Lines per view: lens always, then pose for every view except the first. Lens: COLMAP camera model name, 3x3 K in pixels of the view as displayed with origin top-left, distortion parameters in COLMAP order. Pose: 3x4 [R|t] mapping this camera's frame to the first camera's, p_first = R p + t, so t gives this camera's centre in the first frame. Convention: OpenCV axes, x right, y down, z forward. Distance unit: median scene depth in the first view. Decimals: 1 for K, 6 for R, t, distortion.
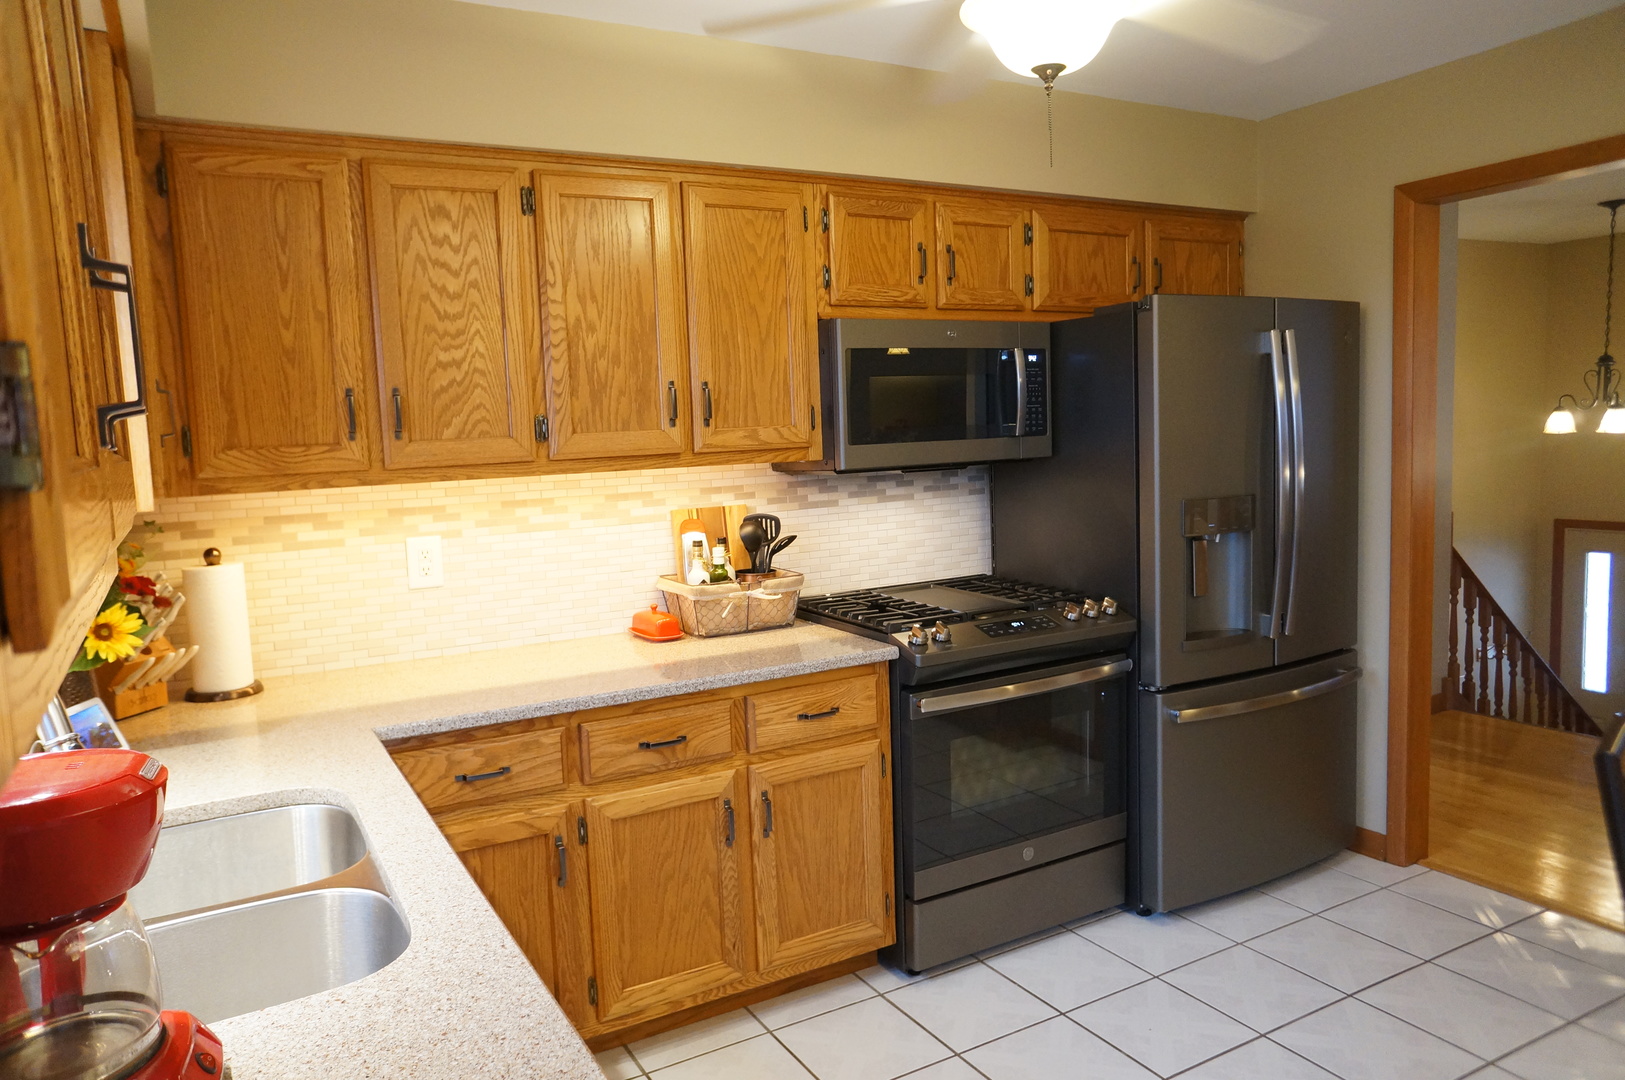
lens RADIAL K [[1093.2, 0, 807.6], [0, 1093.2, 533.3], [0, 0, 1]] dist [-0.039773, 0.050070]
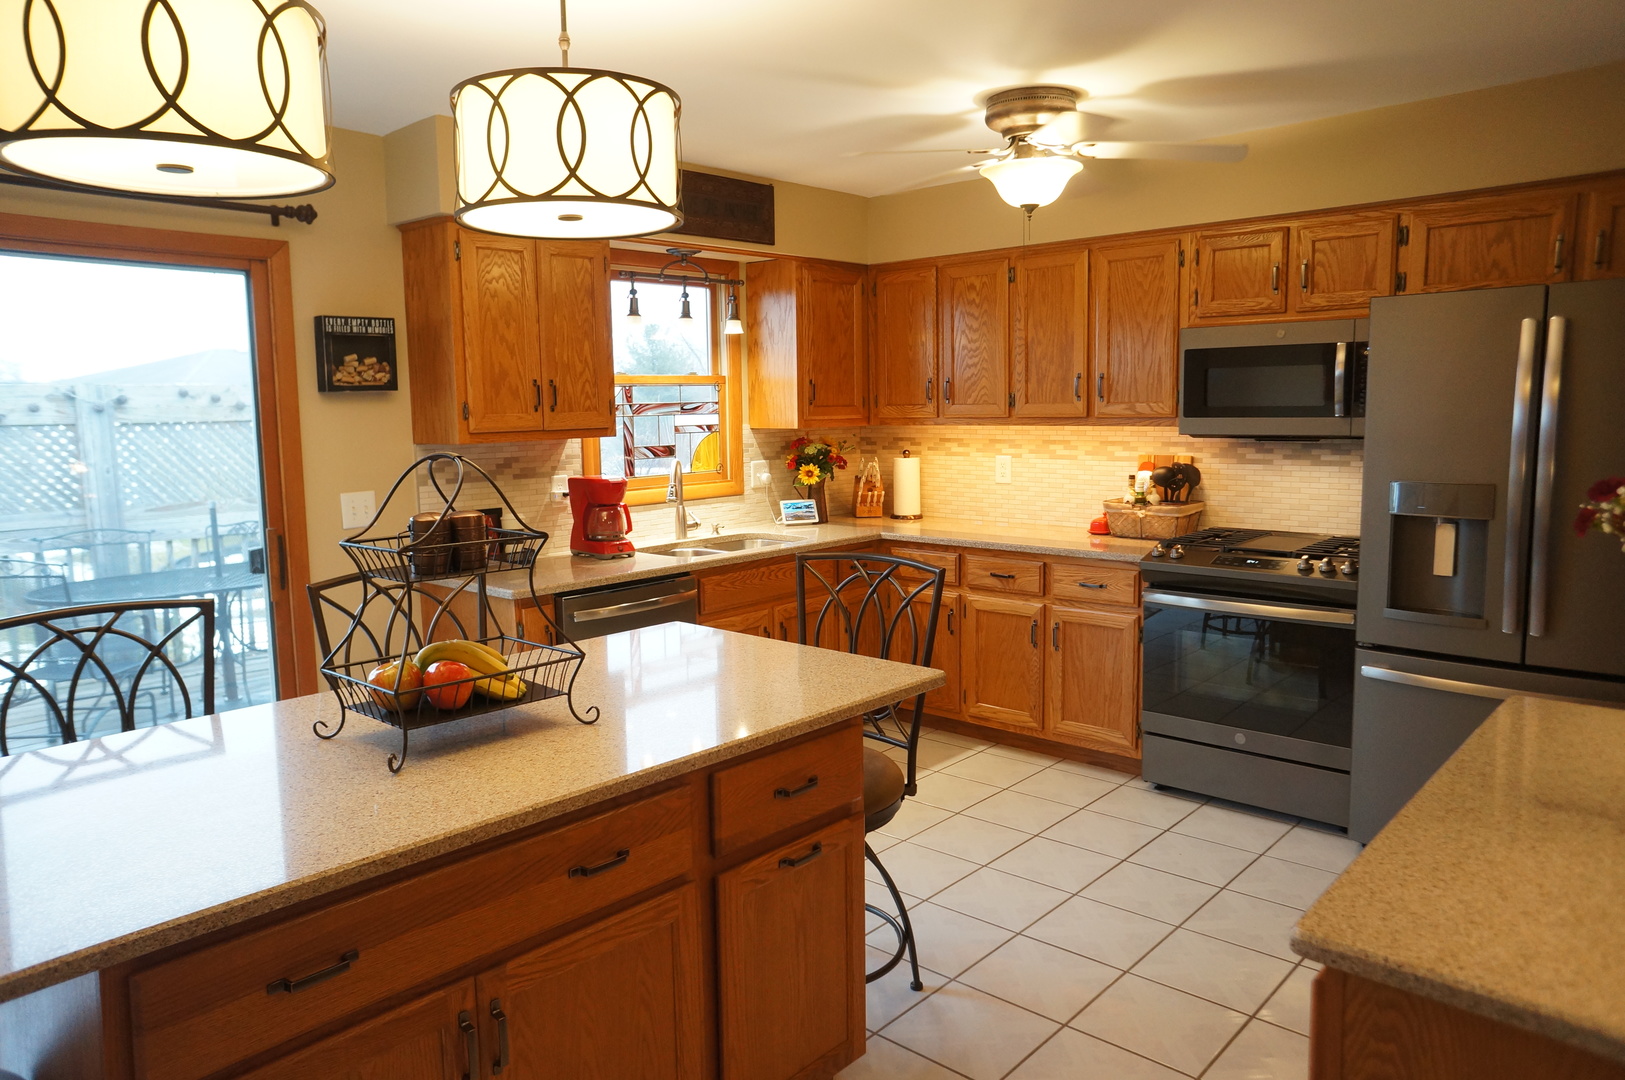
lens RADIAL K [[1093.2, 0, 785.0], [0, 1093.2, 535.9], [0, 0, 1]] dist [-0.039773, 0.050070]
pose [[0.310248, 0.149178, -0.938878, 1.271946], [-0.089757, 0.987796, 0.127291, -0.063747], [0.946409, 0.044779, 0.319852, 0.062583]]
